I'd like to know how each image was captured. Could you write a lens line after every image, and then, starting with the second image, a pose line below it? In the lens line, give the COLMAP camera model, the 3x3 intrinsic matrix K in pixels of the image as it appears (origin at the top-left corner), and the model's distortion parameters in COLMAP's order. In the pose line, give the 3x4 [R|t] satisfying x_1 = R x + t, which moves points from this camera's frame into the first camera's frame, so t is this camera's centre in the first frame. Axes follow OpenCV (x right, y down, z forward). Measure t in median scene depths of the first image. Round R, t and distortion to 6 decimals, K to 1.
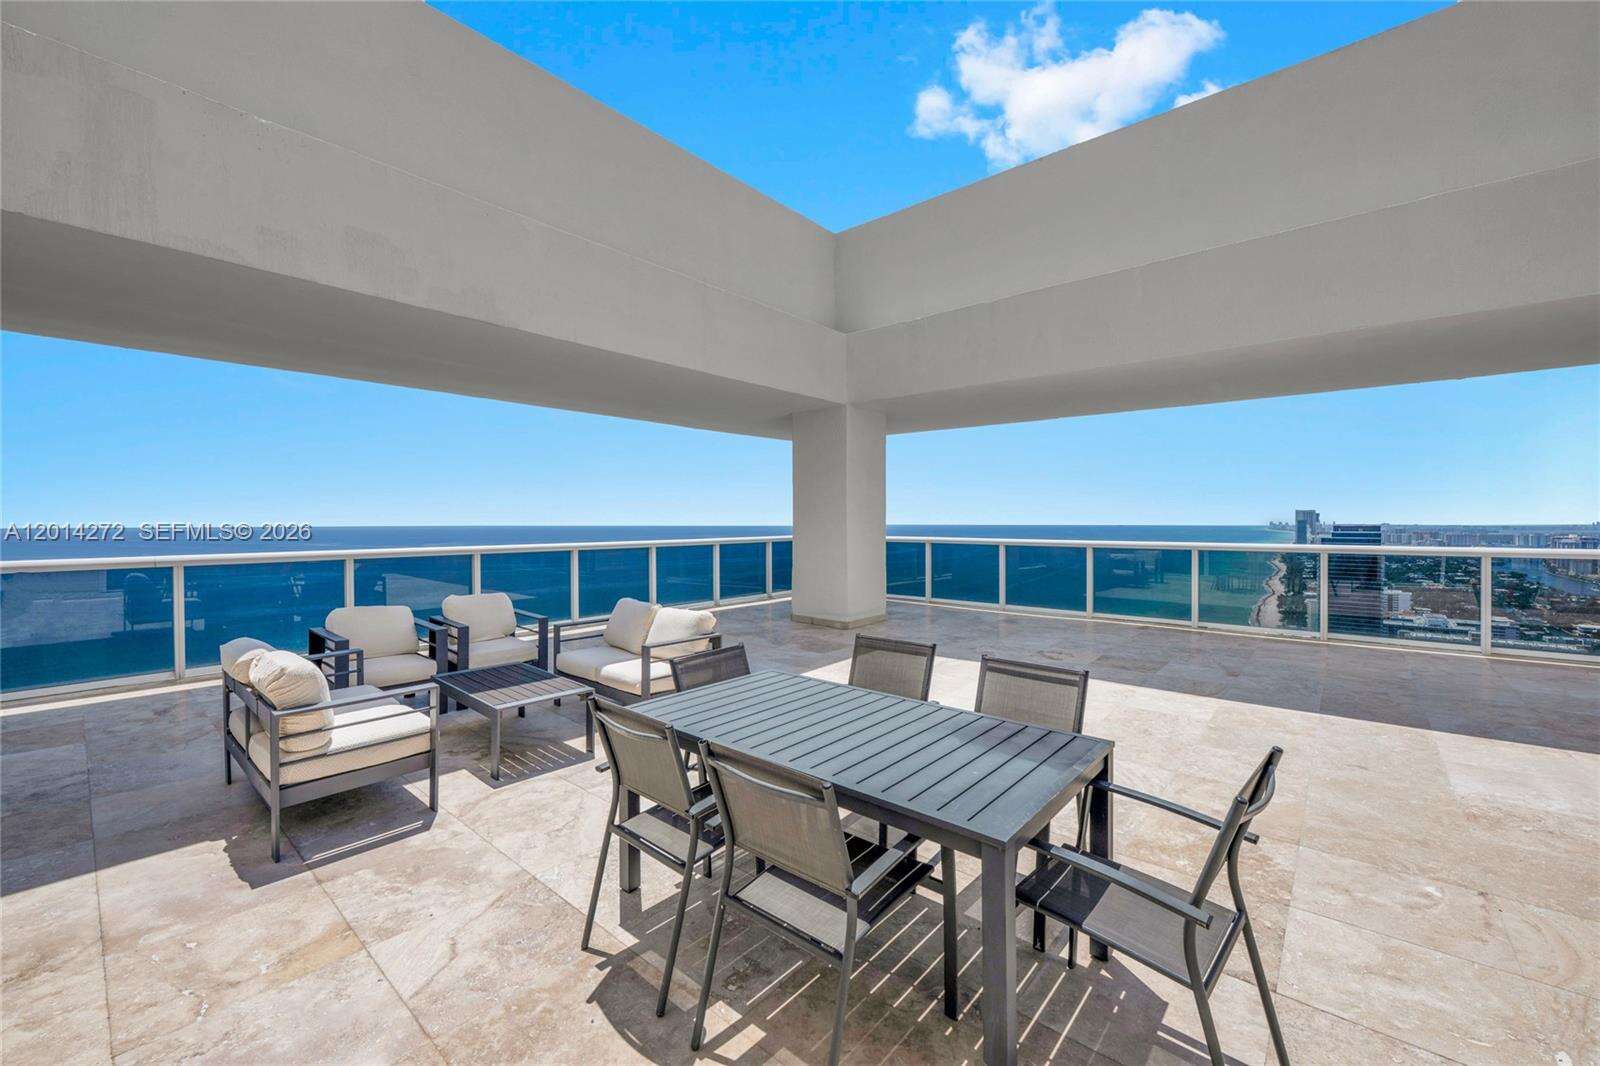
lens RADIAL K [[640.7, 0, 797.5], [0, 640.7, 528.7], [0, 0, 1]] dist [0.001015, 0.000269]
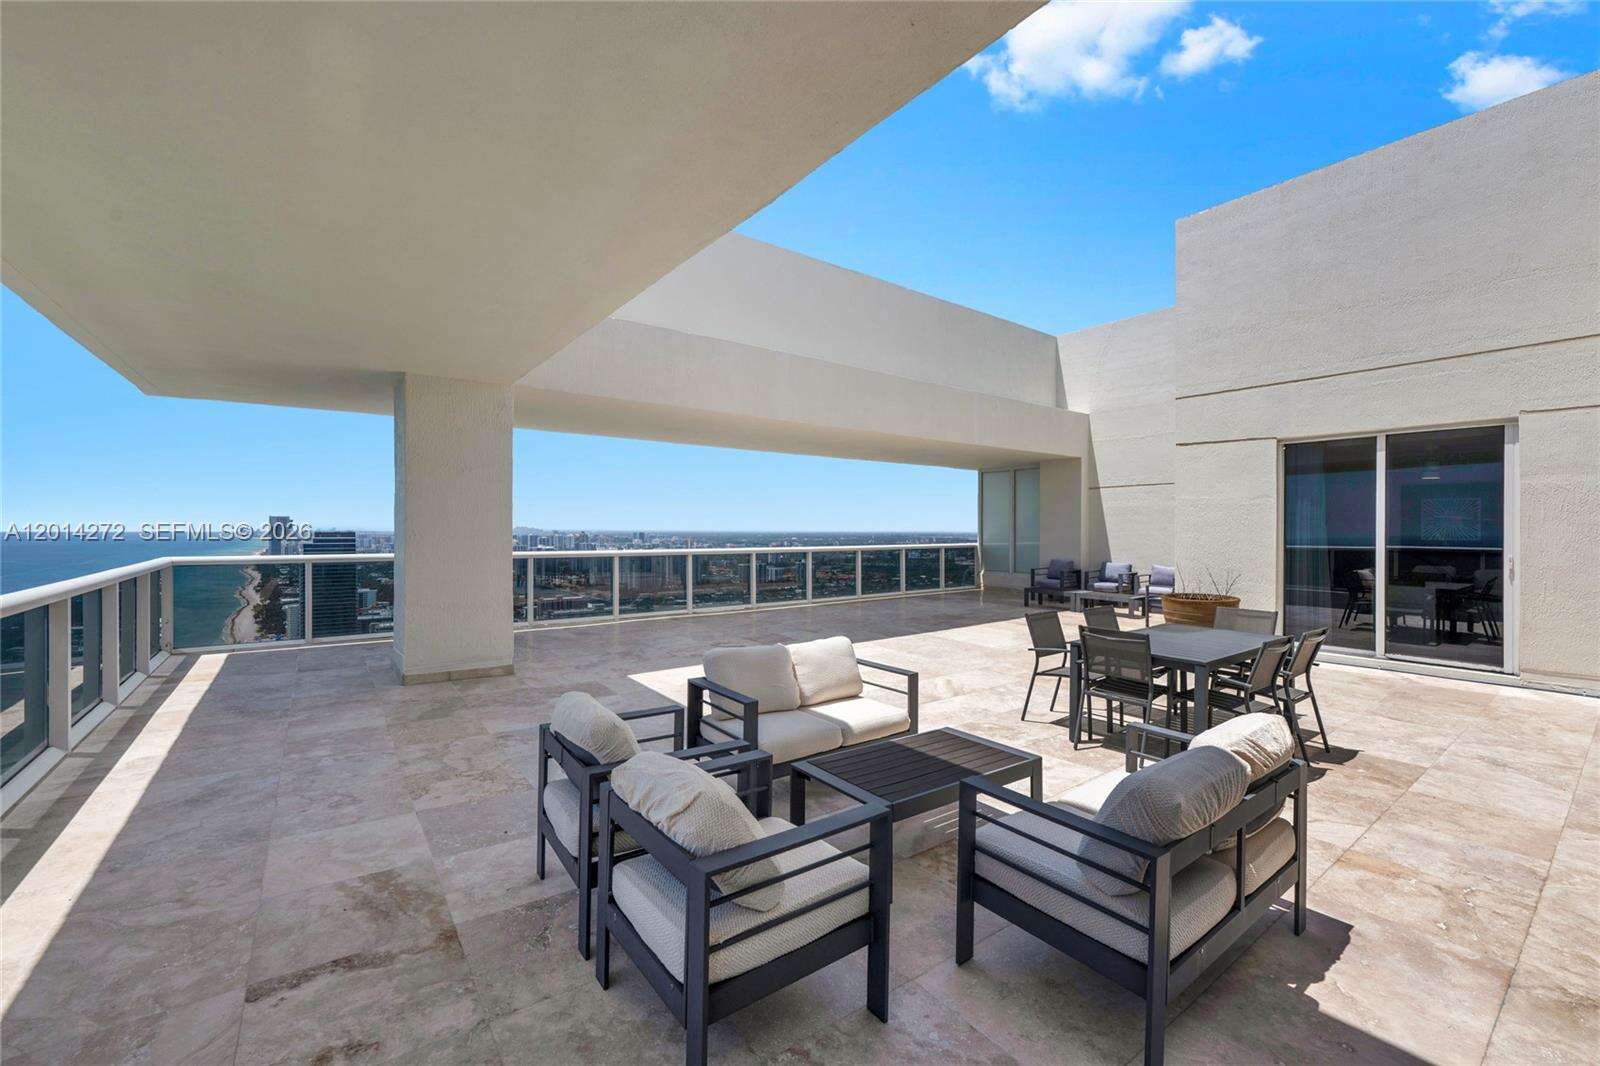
lens RADIAL K [[640.7, 0, 797.5], [0, 640.7, 528.7], [0, 0, 1]] dist [0.001015, 0.000269]
pose [[0.212689, 0.002011, 0.977118, -0.976967], [0.007456, 0.999965, -0.003681, -0.021814], [-0.977092, 0.008068, 0.212667, 0.794739]]
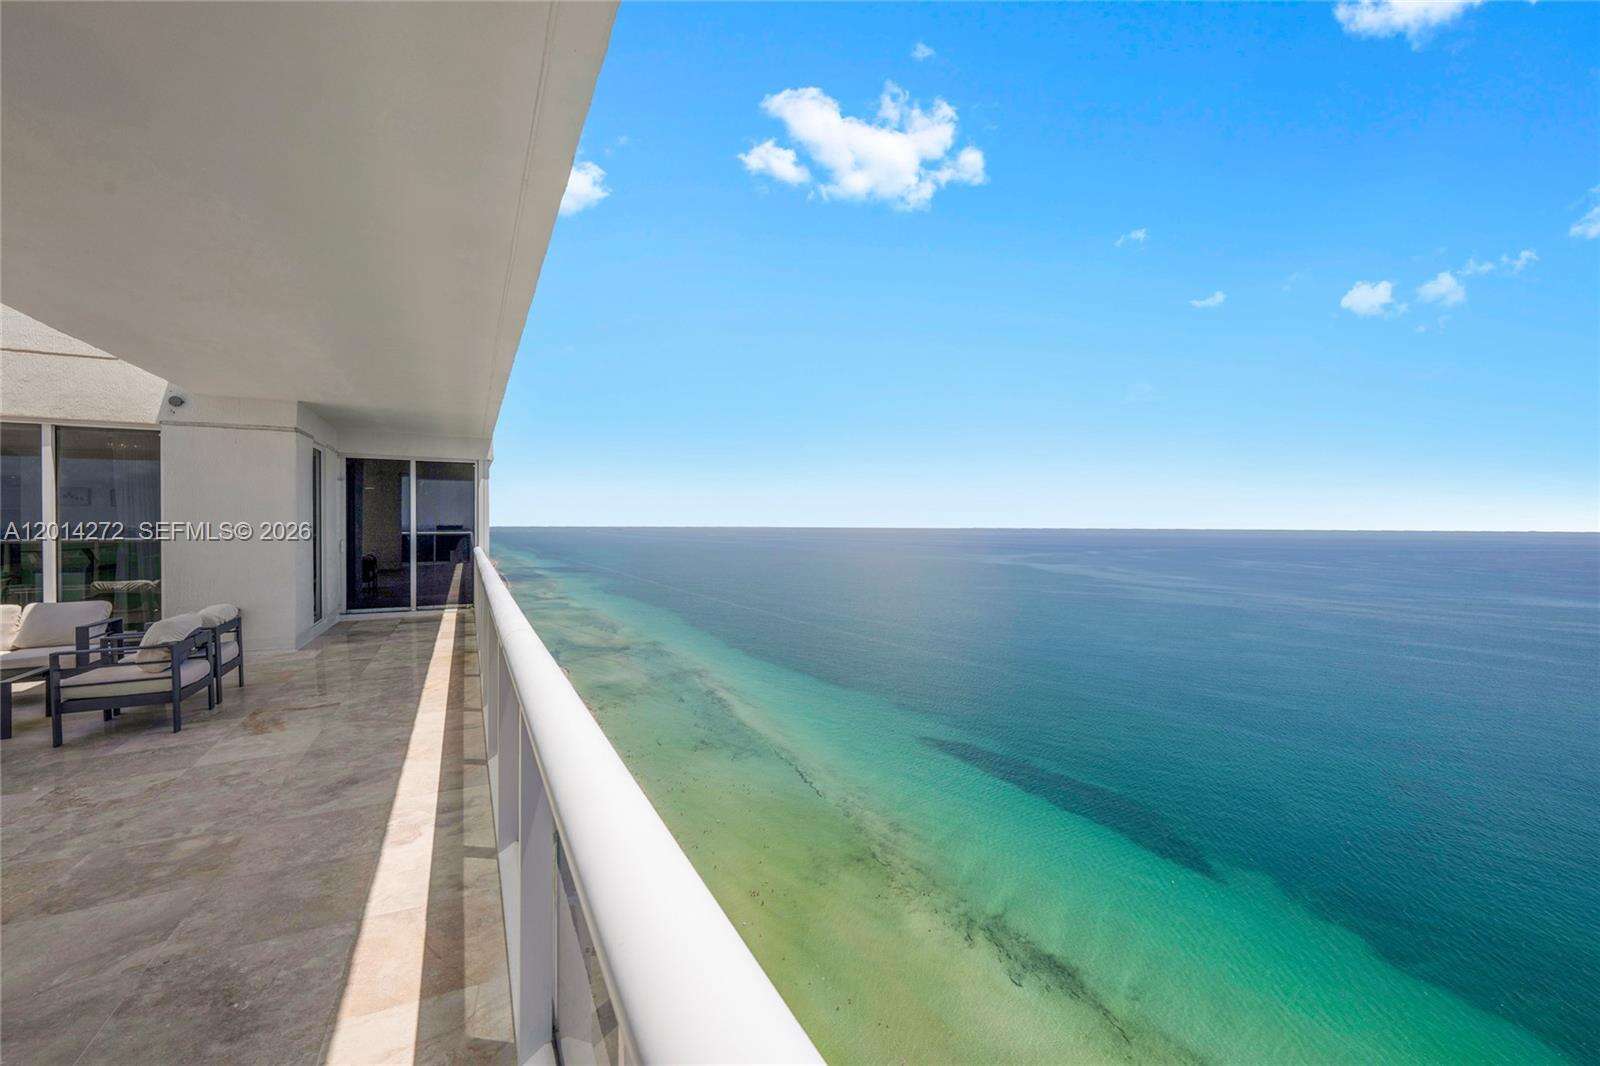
lens RADIAL K [[656.9, 0, 800.0], [0, 656.9, 533.0], [0, 0, 1]] dist [-0.002659, -0.000284]
pose [[-0.382239, 0.016854, -0.923910, 0.009085], [-0.012301, 0.999652, 0.023324, -0.047386], [0.923982, 0.020281, -0.381899, 2.269827]]
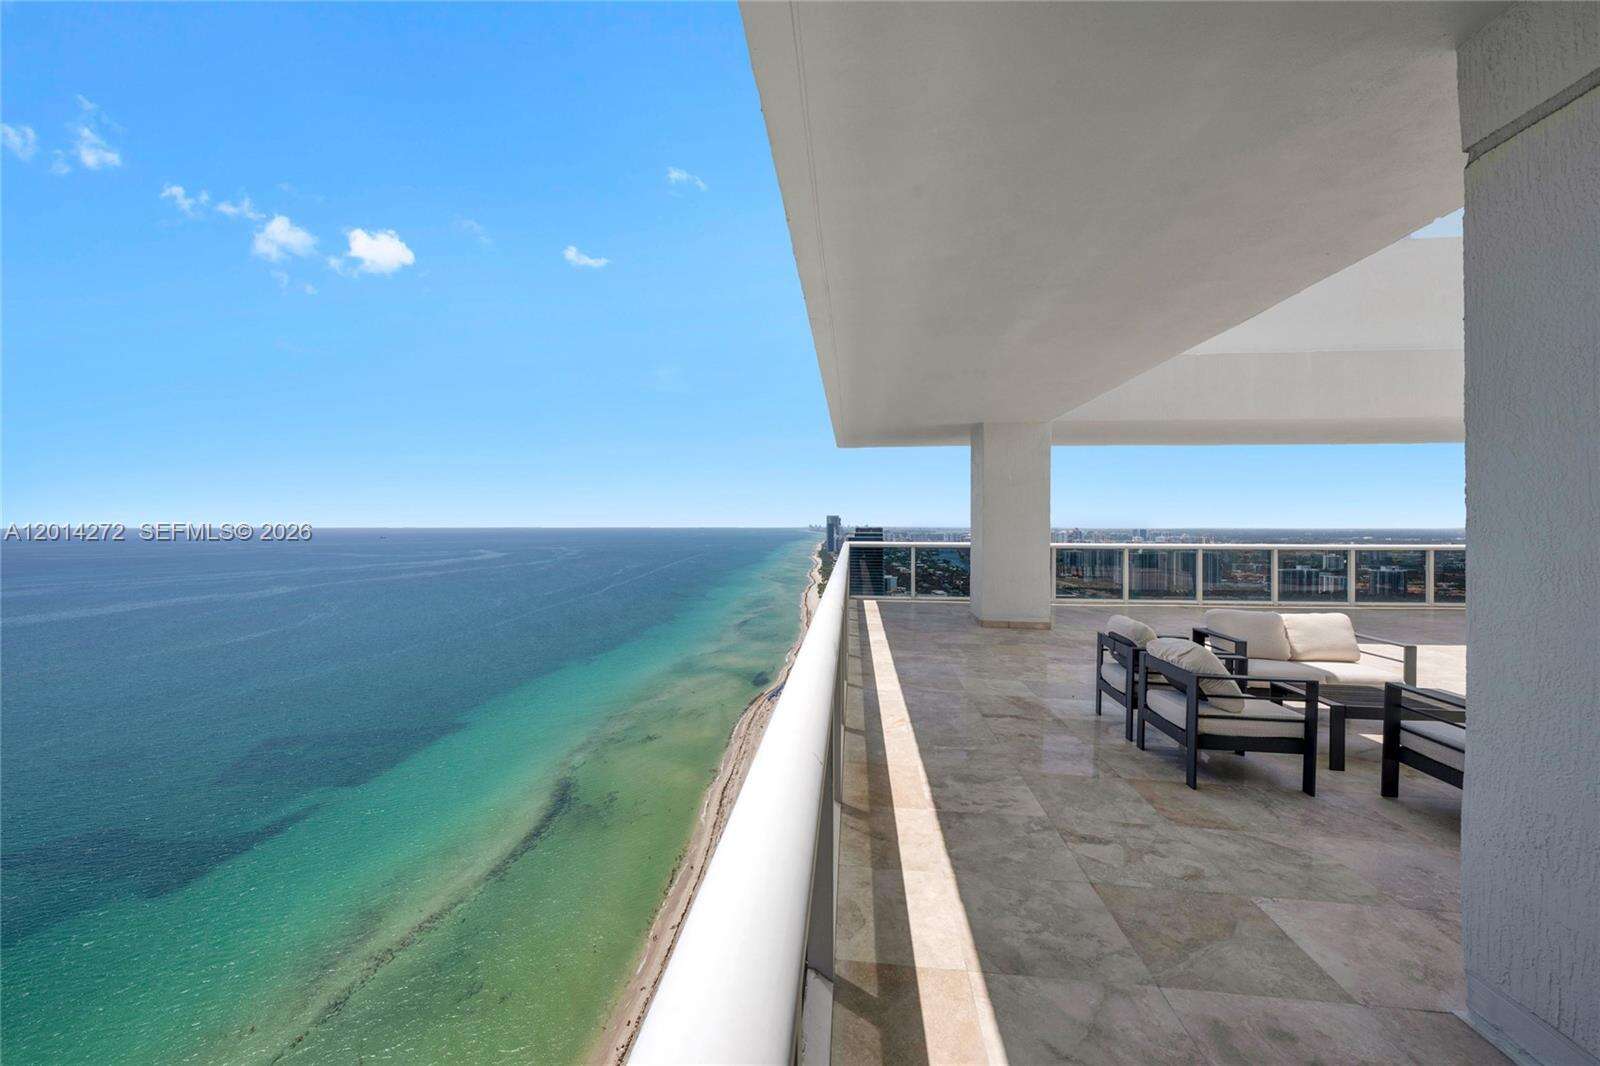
lens RADIAL K [[640.7, 0, 797.5], [0, 640.7, 528.7], [0, 0, 1]] dist [0.001015, 0.000269]
pose [[0.811904, -0.001345, 0.583789, -1.447769], [0.003537, 0.999990, -0.002614, -0.019542], [-0.583780, 0.004187, 0.811901, 0.590019]]
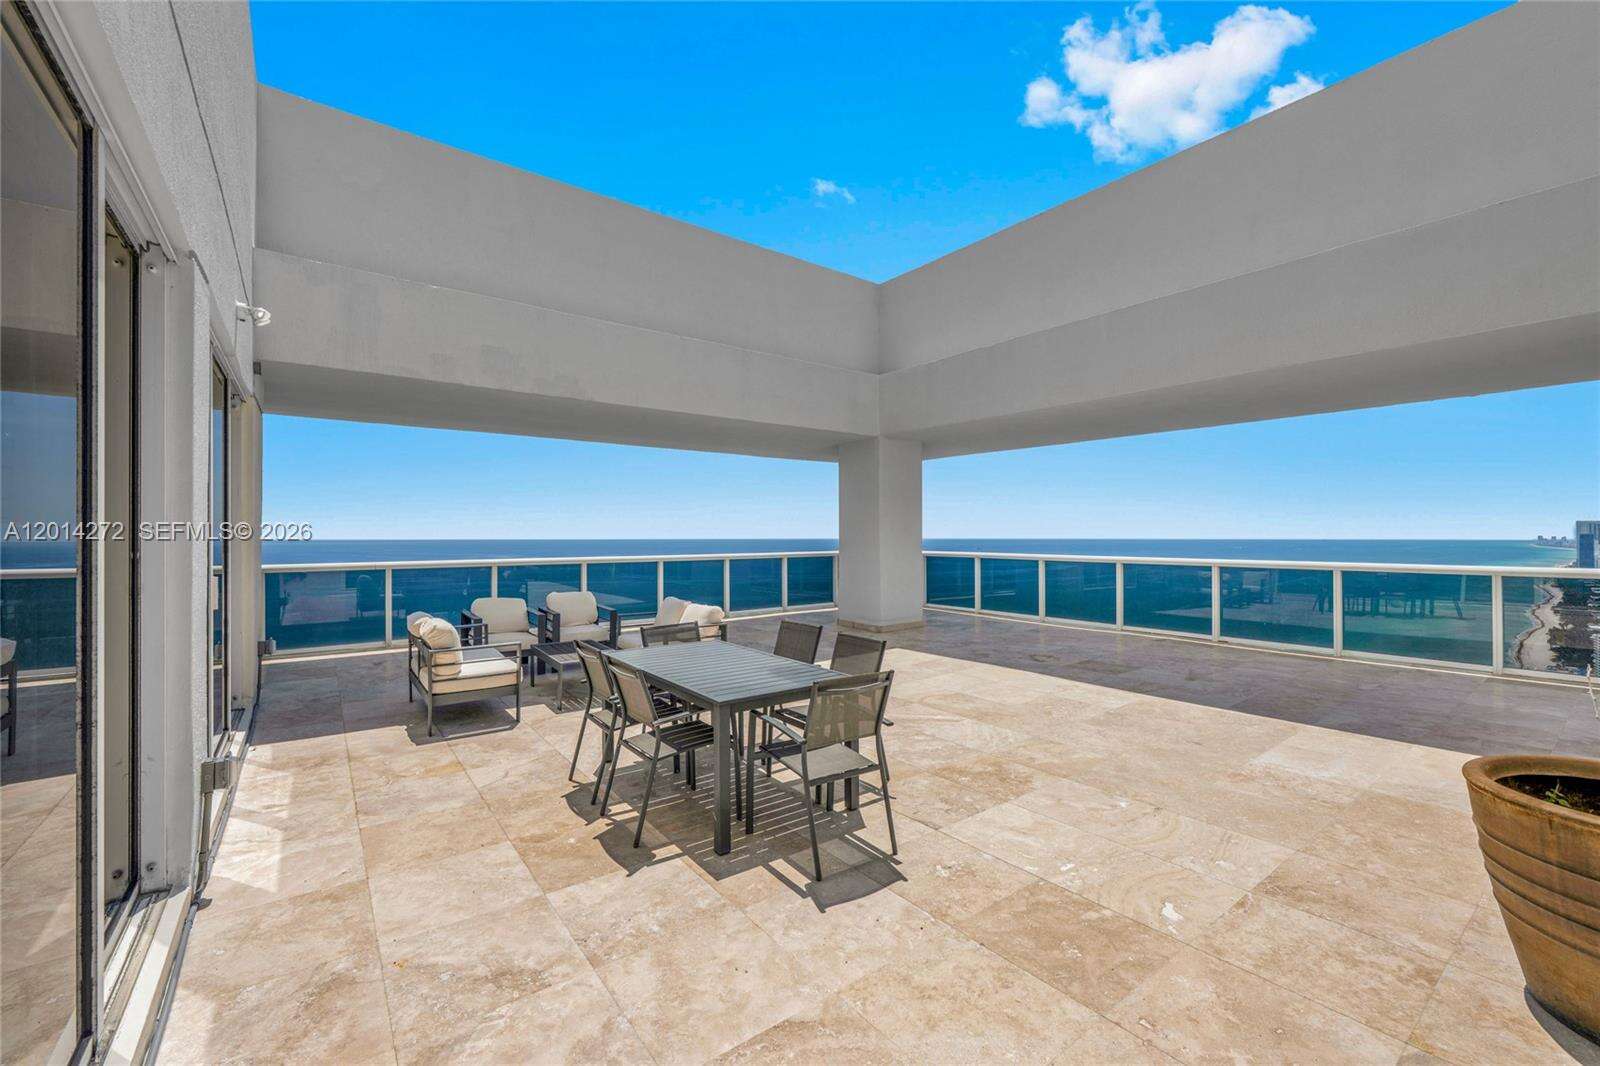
lens RADIAL K [[650.7, 0, 792.1], [0, 650.7, 537.8], [0, 0, 1]] dist [0.001377, 0.000743]
pose [[0.976168, 0.001893, -0.217010, 0.283319], [-0.003451, 0.999971, -0.006802, -0.006454], [0.216991, 0.007389, 0.976146, -0.276022]]
